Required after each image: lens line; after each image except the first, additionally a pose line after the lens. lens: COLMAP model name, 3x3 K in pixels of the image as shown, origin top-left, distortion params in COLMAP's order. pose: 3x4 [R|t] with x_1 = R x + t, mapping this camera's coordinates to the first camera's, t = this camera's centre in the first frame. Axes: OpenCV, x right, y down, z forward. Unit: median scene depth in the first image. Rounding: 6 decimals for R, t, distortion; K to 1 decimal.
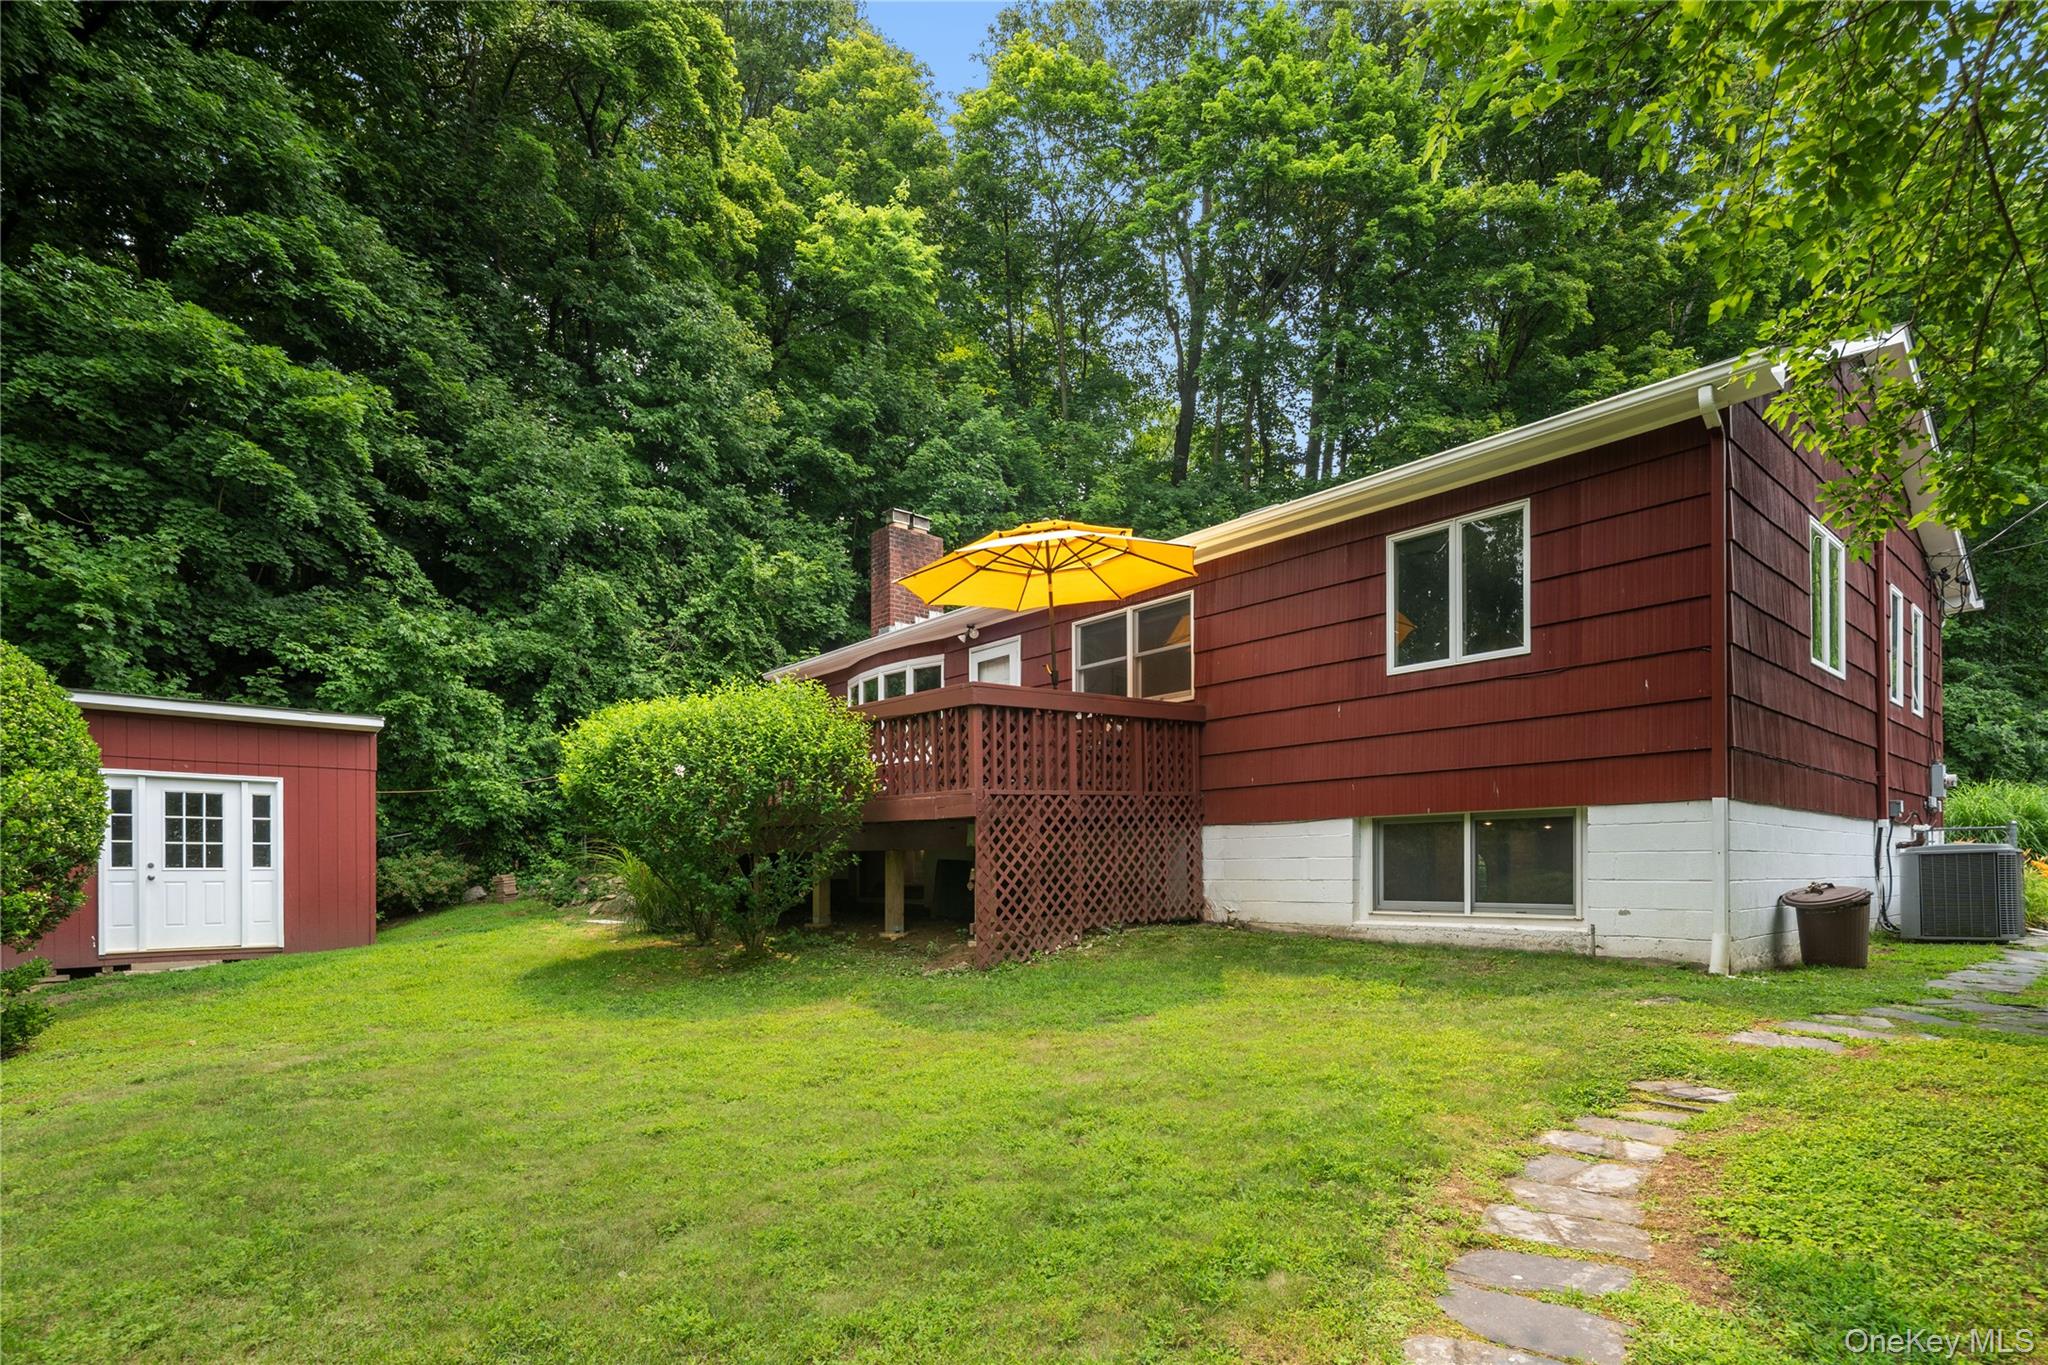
lens RADIAL K [[1014.8, 0, 1029.7], [0, 1014.8, 873.9], [0, 0, 1]] dist [0.002815, -0.001115]
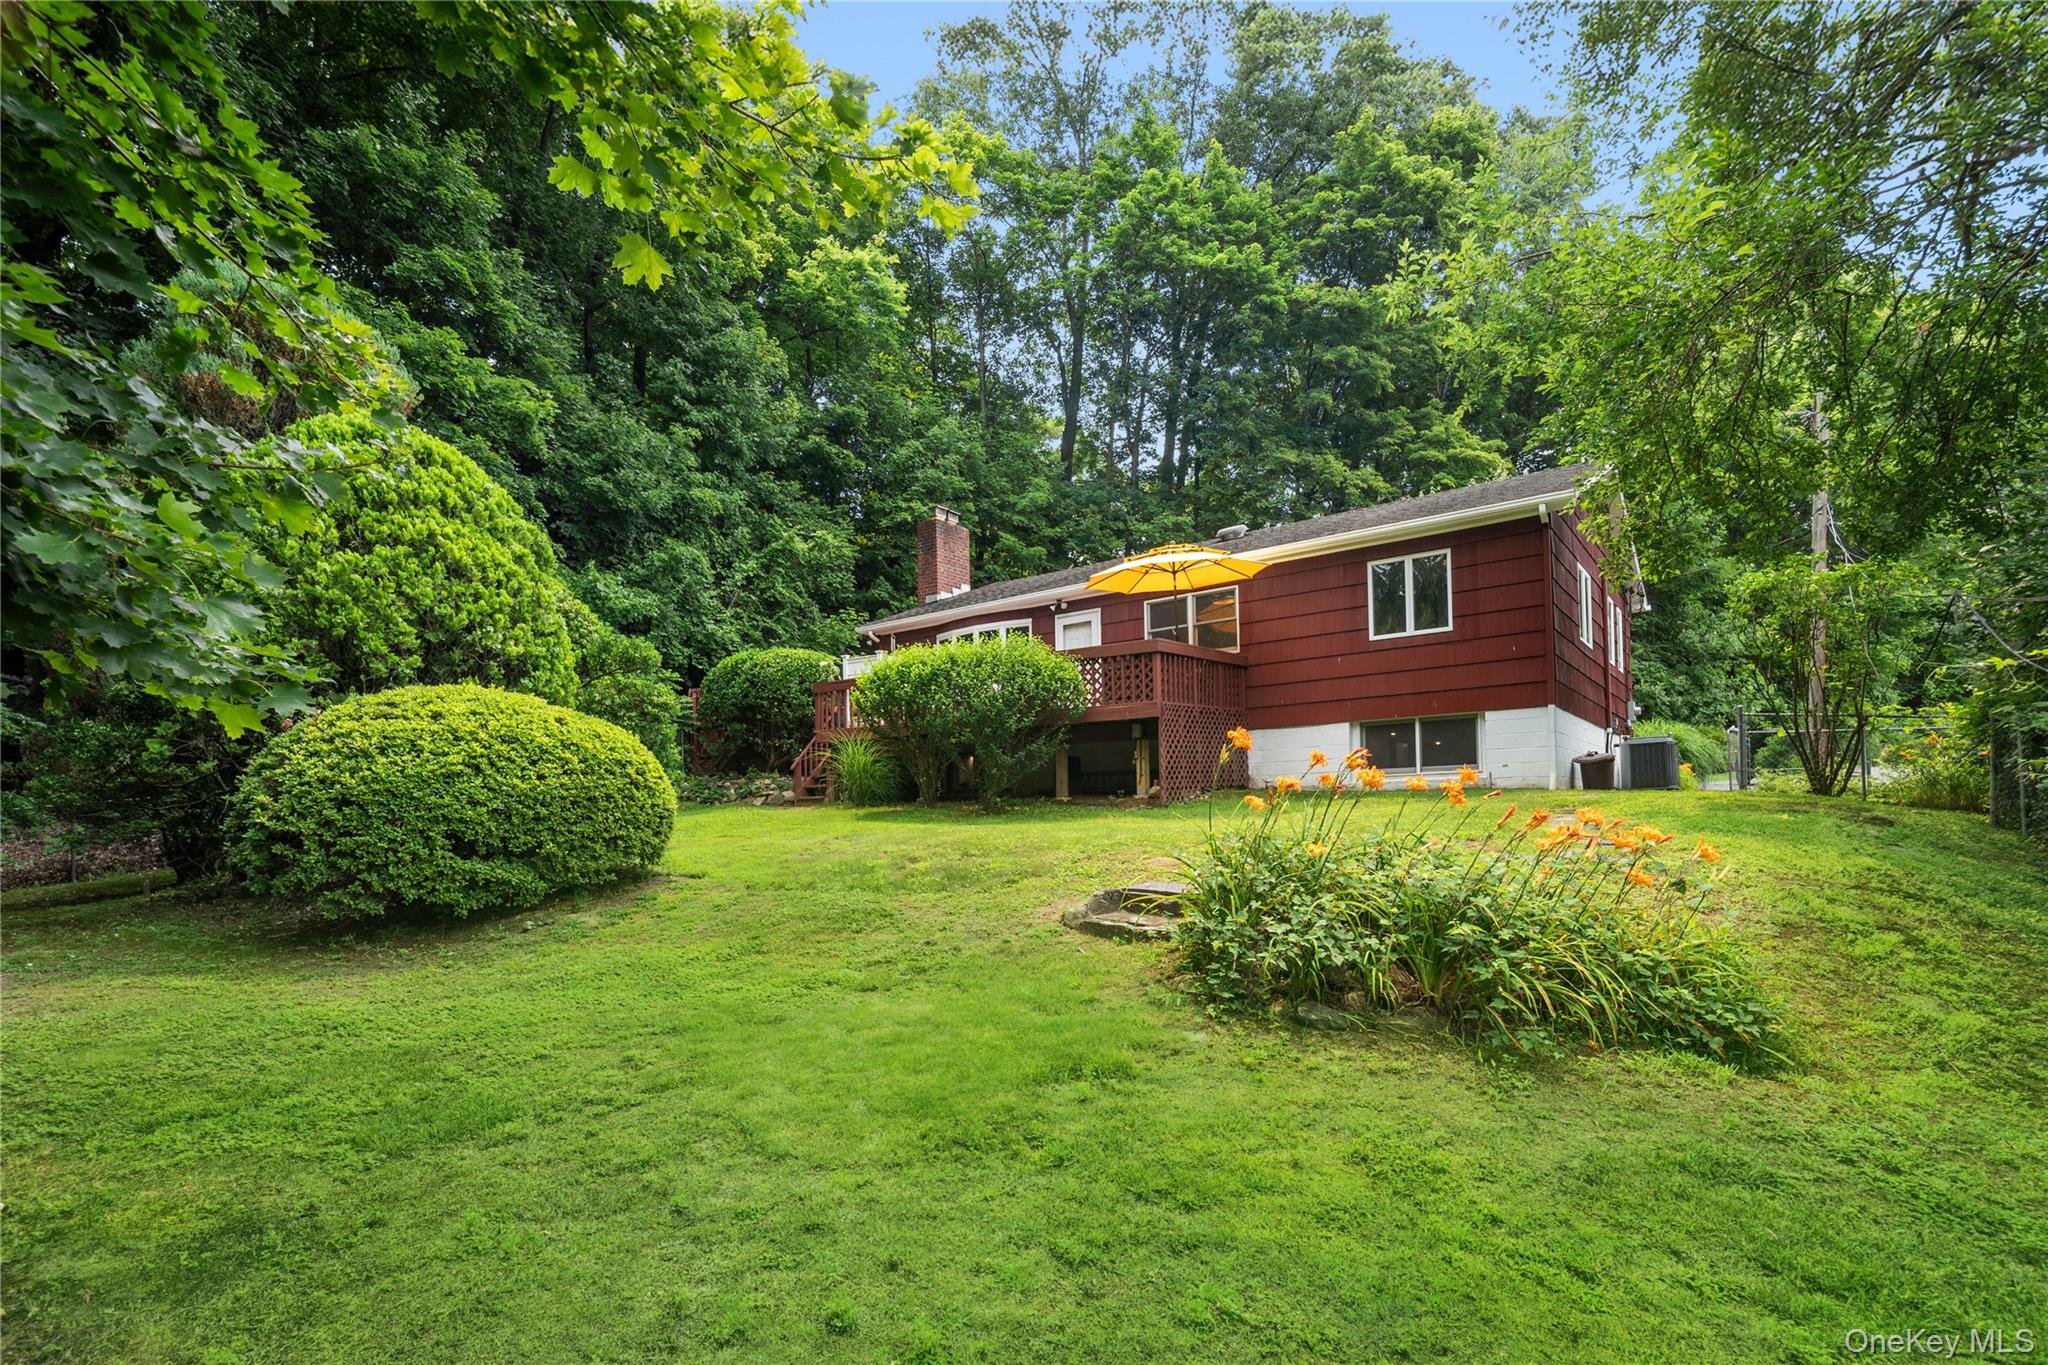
lens RADIAL K [[1014.8, 0, 1012.1], [0, 1014.8, 807.2], [0, 0, 1]] dist [0.002815, -0.001115]
pose [[0.979122, -0.007964, 0.203117, -0.360705], [0.013341, 0.999596, -0.025117, 0.075987], [-0.202834, 0.027302, 0.978832, -0.346481]]
